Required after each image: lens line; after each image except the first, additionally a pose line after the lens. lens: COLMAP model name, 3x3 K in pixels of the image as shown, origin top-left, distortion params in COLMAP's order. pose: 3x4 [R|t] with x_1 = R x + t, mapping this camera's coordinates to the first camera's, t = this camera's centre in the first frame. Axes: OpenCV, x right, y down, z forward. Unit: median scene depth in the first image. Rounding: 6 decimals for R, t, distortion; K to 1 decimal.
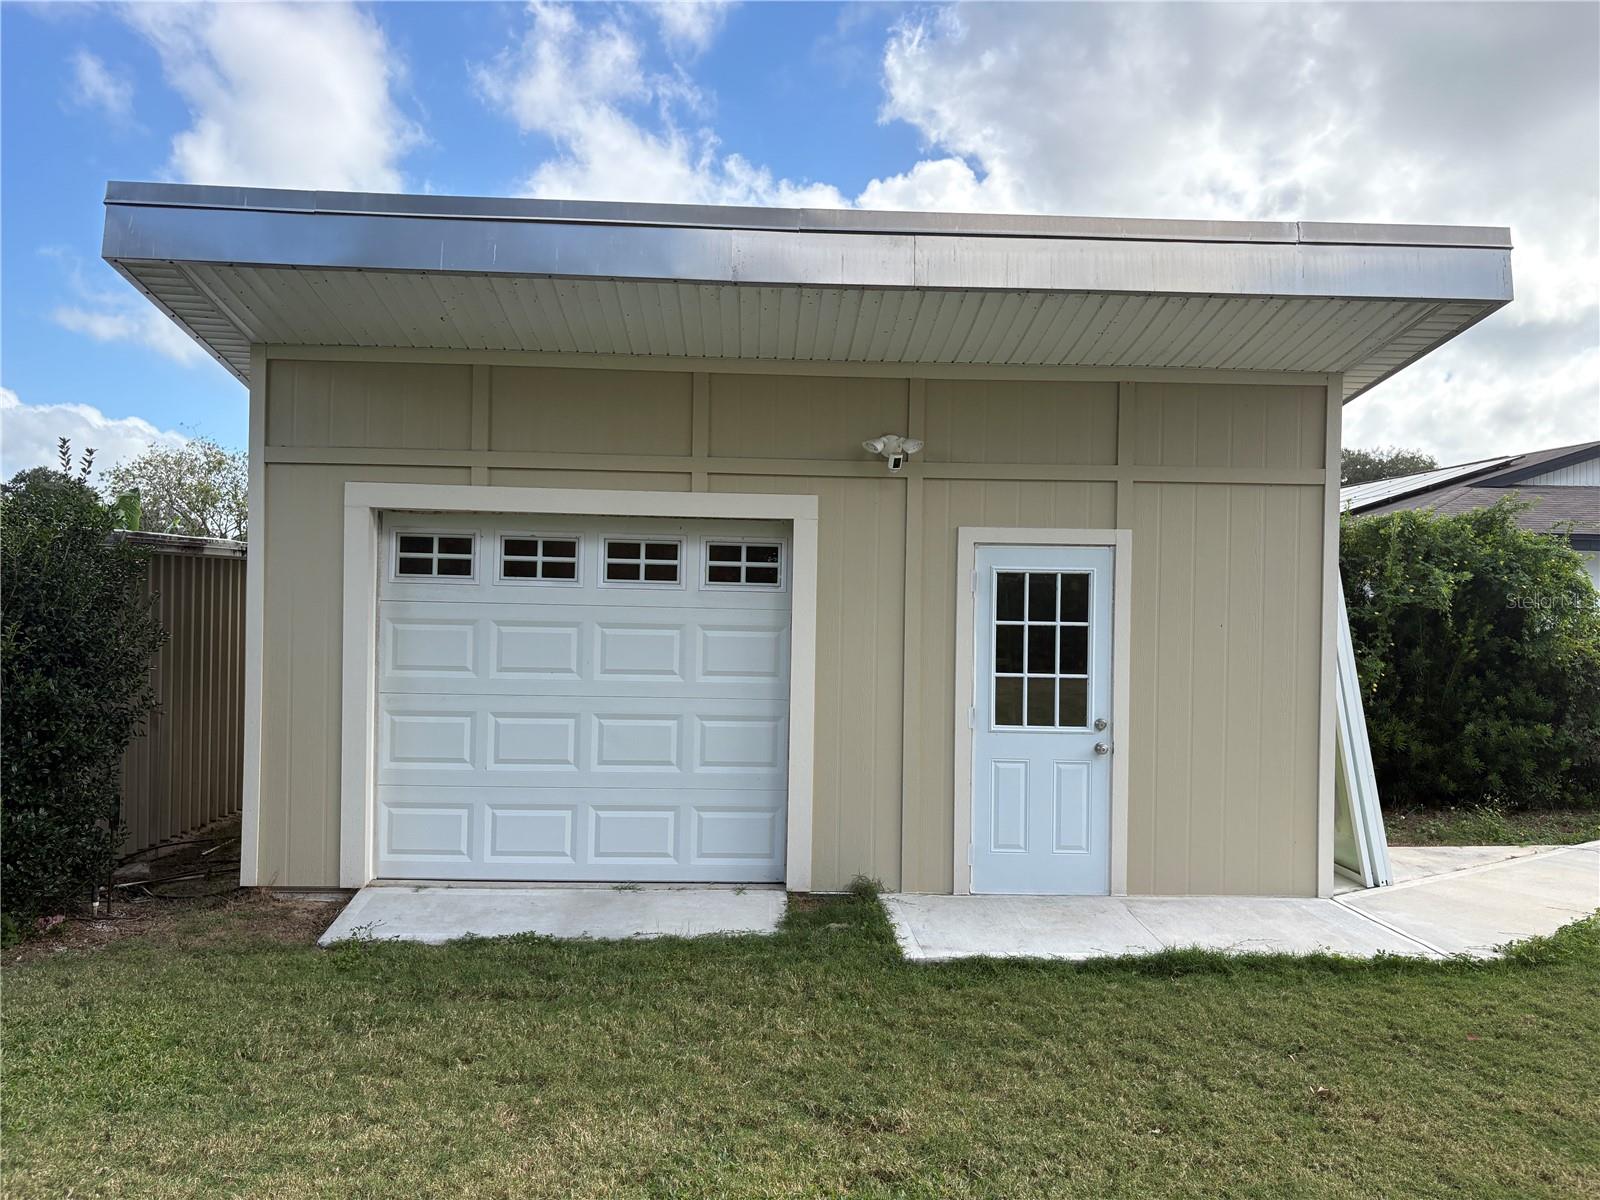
lens RADIAL K [[1202.9, 0, 800.3], [0, 1202.9, 608.9], [0, 0, 1]] dist [-0.004044, -0.005318]
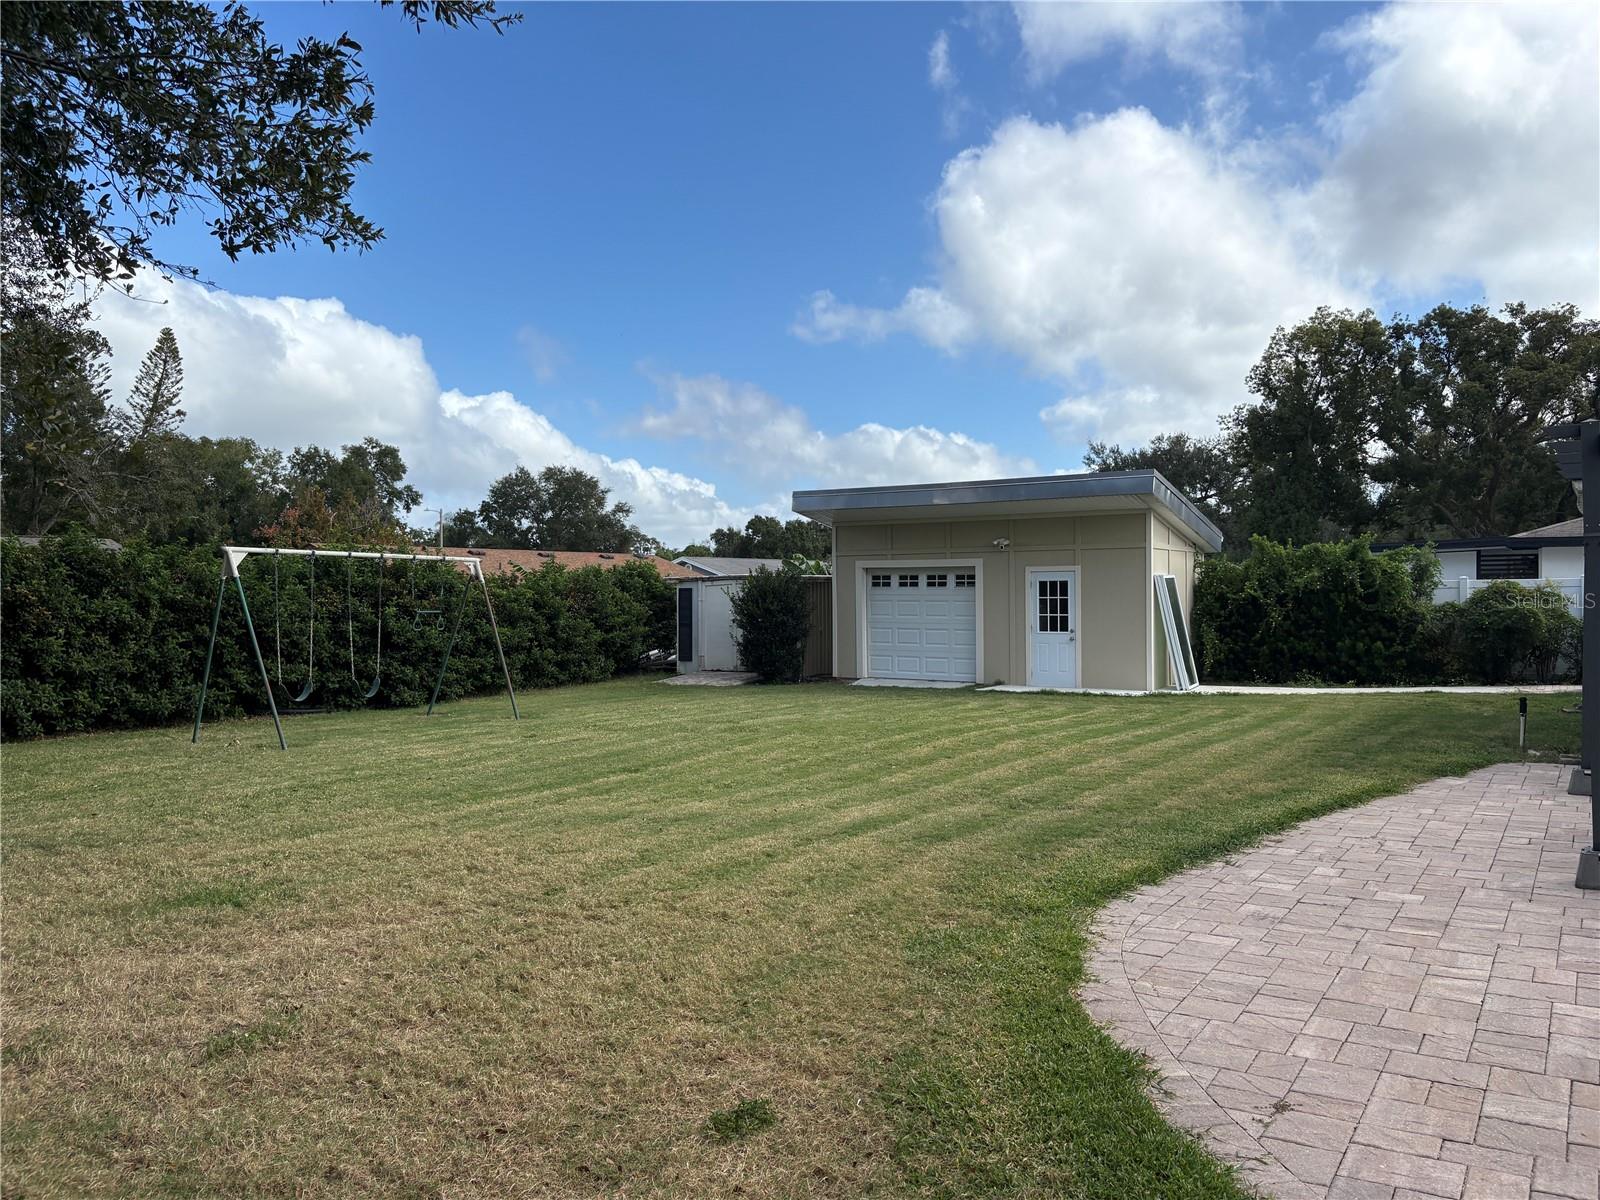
lens RADIAL K [[1202.9, 0, 800.3], [0, 1202.9, 608.9], [0, 0, 1]] dist [-0.004044, -0.005318]
pose [[0.810556, -0.015371, -0.585460, 1.459517], [0.015509, 0.999868, -0.004778, 0.045500], [0.585456, -0.005207, 0.810687, -1.829394]]
